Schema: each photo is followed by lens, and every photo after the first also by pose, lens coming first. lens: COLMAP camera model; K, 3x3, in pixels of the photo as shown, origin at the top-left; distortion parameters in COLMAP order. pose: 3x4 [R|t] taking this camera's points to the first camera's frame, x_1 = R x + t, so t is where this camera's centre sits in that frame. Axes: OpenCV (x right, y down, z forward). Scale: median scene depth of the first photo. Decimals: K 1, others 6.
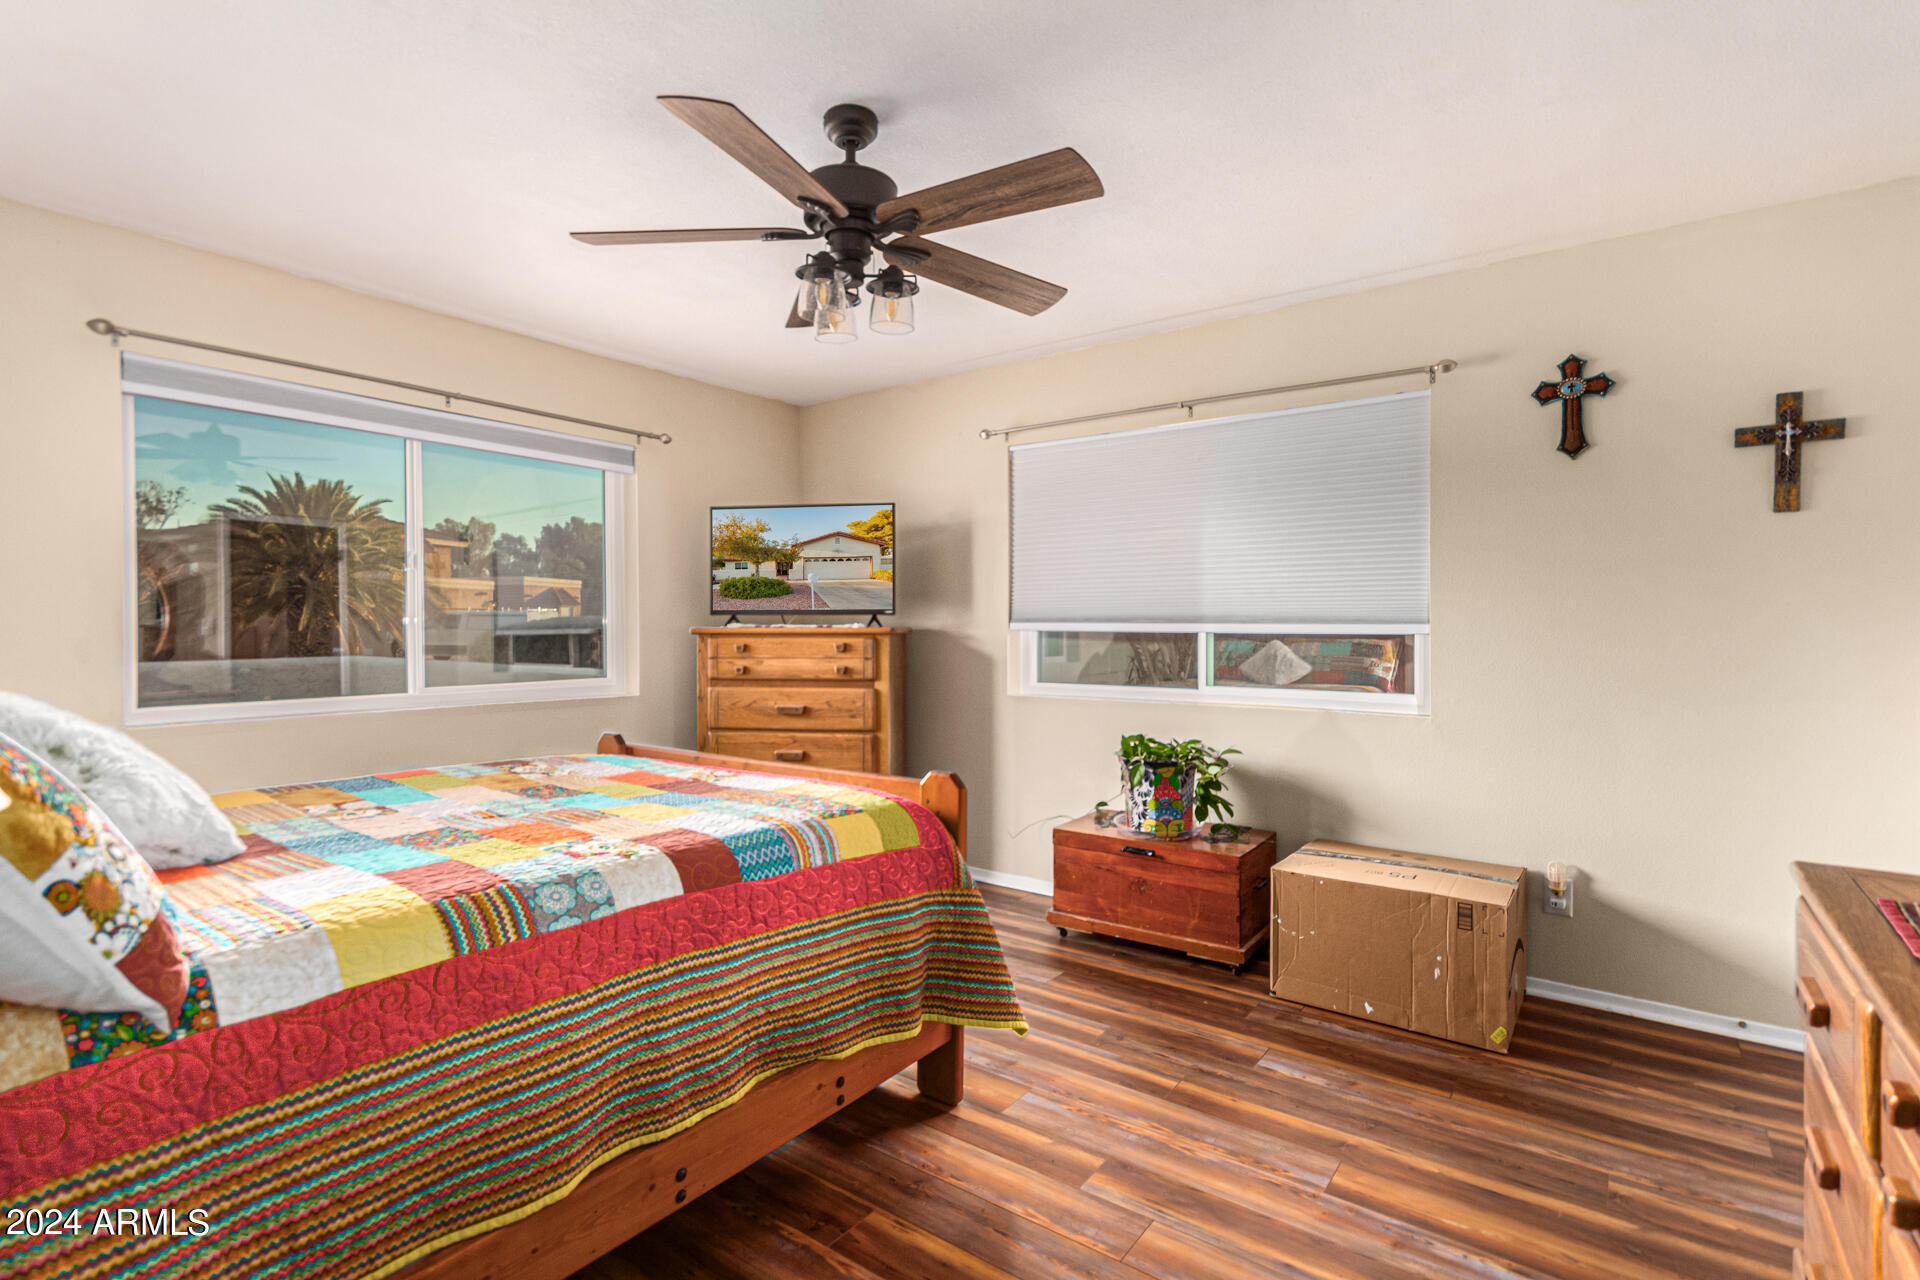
lens RADIAL K [[908.4, 0, 957.7], [0, 908.4, 635.4], [0, 0, 1]] dist [-0.000738, 0.002018]
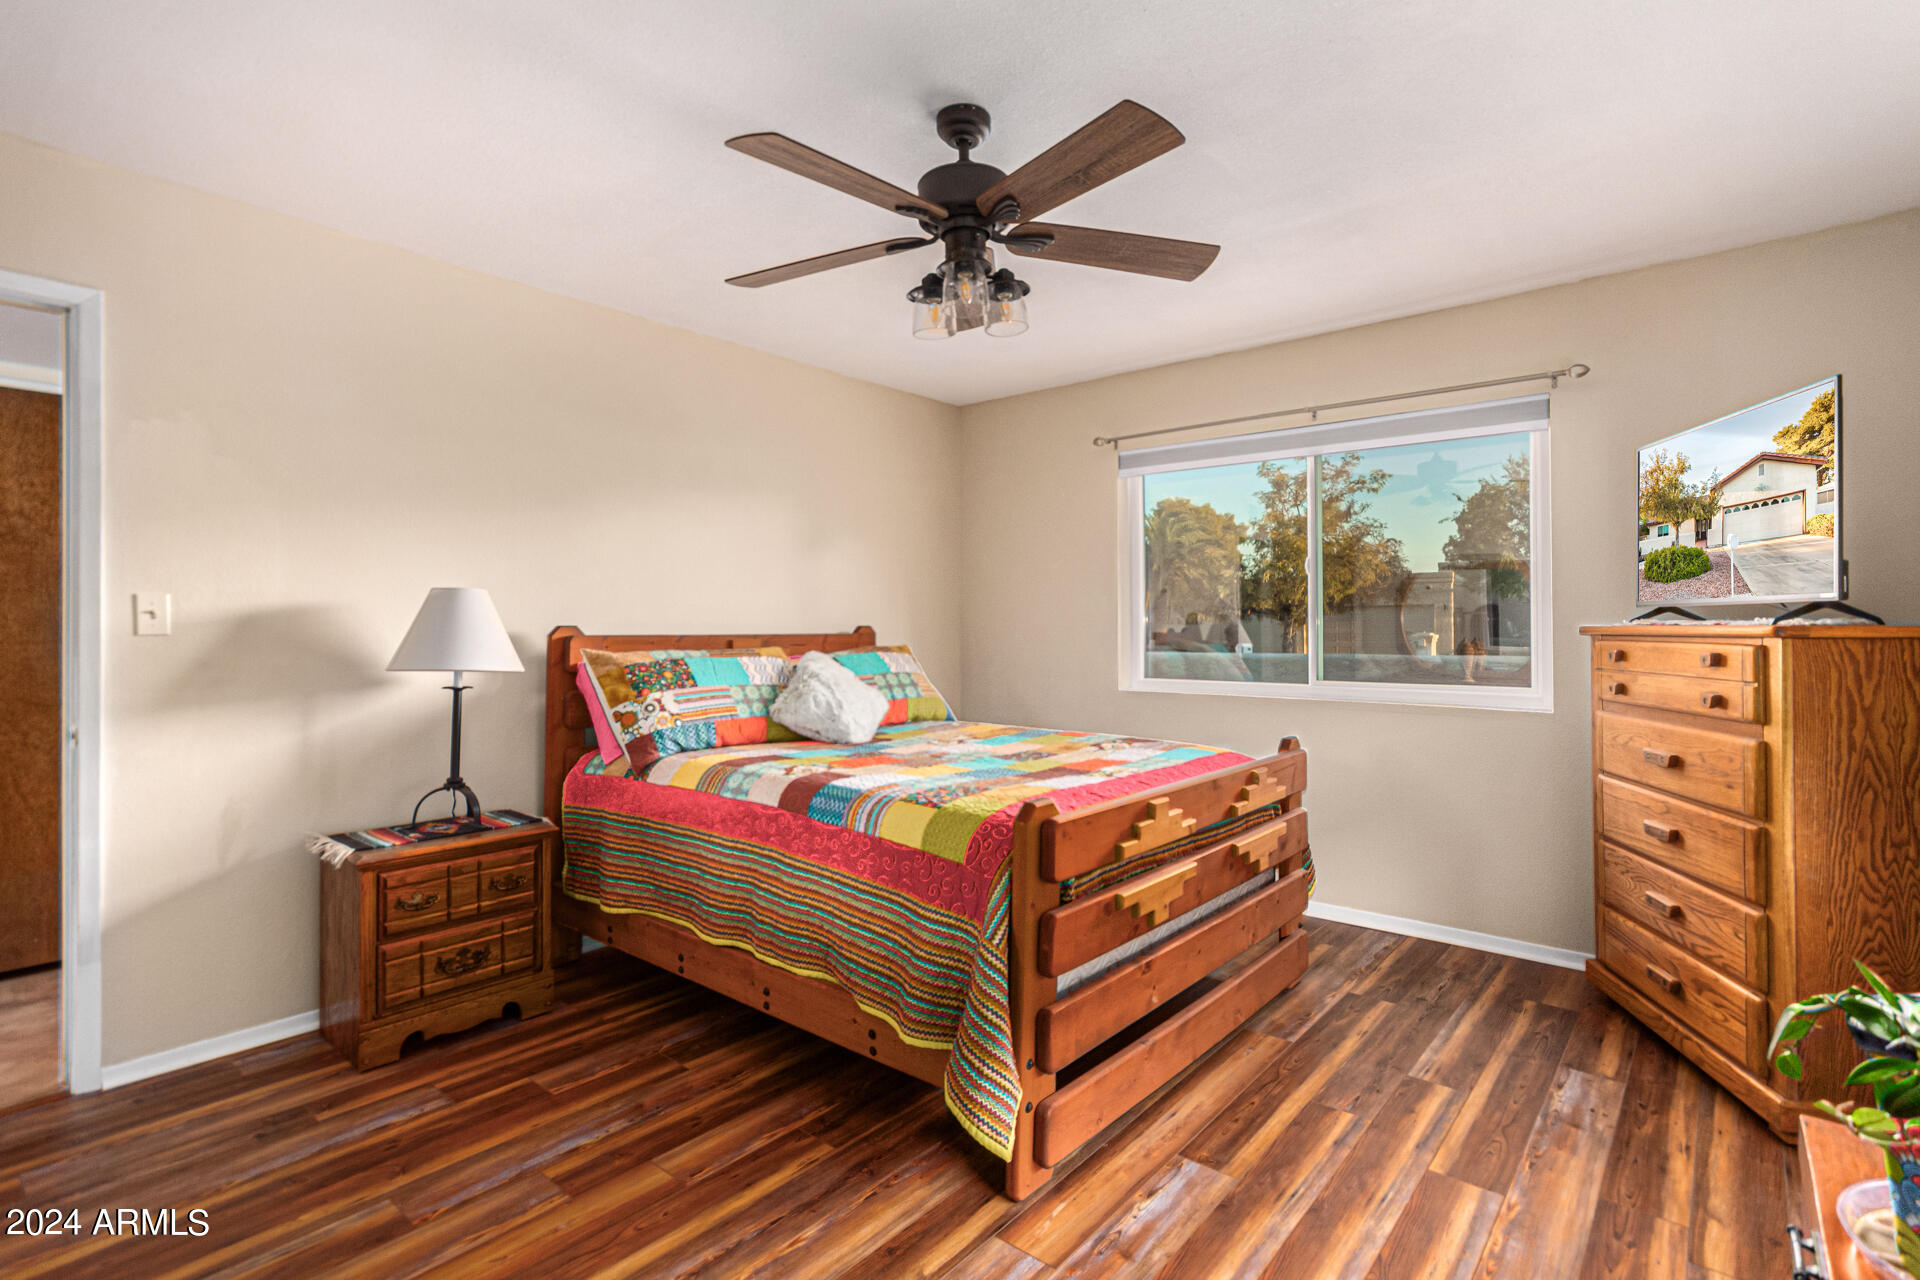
lens RADIAL K [[908.4, 0, 964.8], [0, 908.4, 629.8], [0, 0, 1]] dist [-0.000738, 0.002018]
pose [[-0.054369, 0.006288, -0.998501, 0.455918], [-0.008048, 0.999945, 0.006736, -0.005923], [0.998488, 0.008402, -0.054315, 0.547517]]
